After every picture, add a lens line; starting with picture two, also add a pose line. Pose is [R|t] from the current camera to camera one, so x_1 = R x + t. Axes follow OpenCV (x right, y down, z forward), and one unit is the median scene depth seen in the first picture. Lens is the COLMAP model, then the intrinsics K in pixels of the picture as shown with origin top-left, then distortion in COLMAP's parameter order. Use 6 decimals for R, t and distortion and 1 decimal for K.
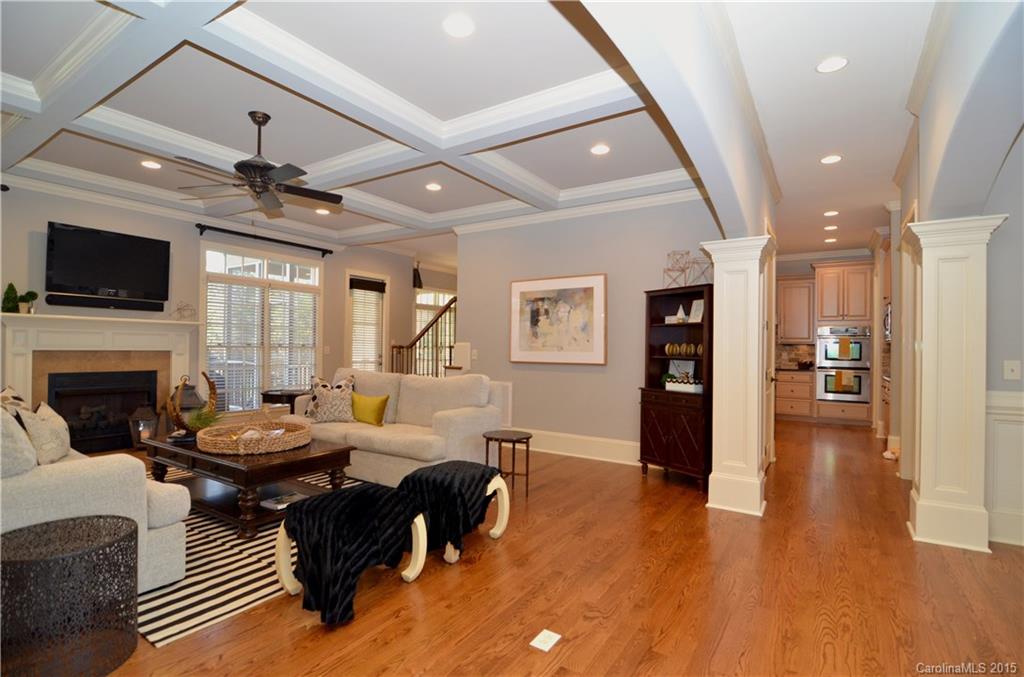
lens RADIAL K [[483.6, 0, 512.0], [0, 483.6, 338.5], [0, 0, 1]] dist [-0.018199, -0.000234]
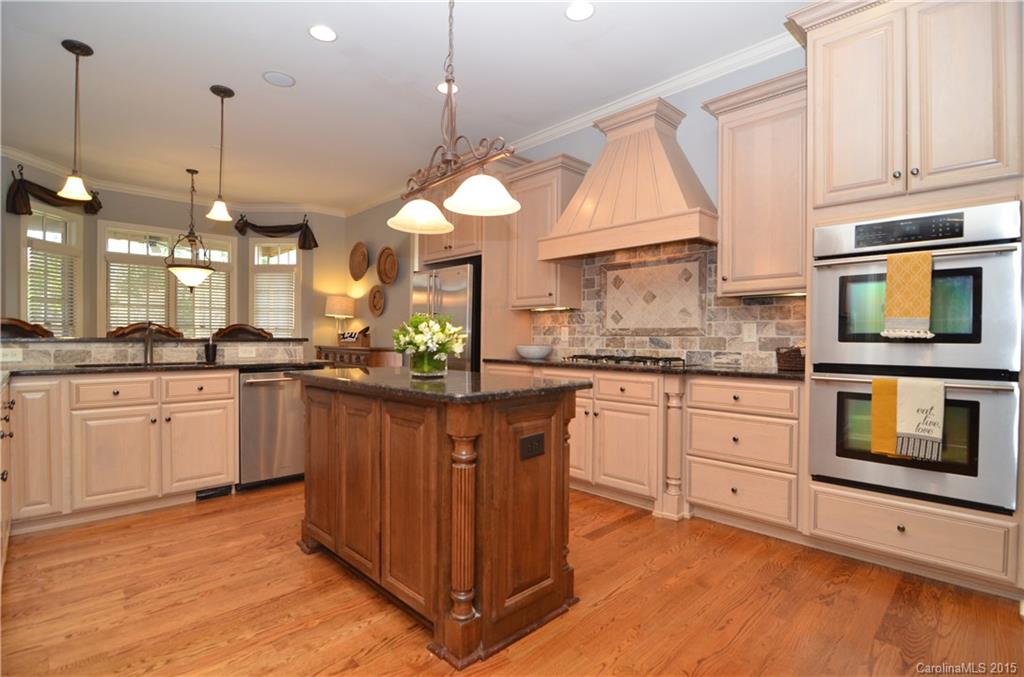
lens RADIAL K [[483.6, 0, 512.0], [0, 483.6, 338.5], [0, 0, 1]] dist [-0.018199, -0.000234]
pose [[0.975730, -0.010717, -0.218715, 0.516550], [0.014299, 0.999788, 0.014802, 0.035378], [0.218510, -0.017570, 0.975676, 0.668271]]
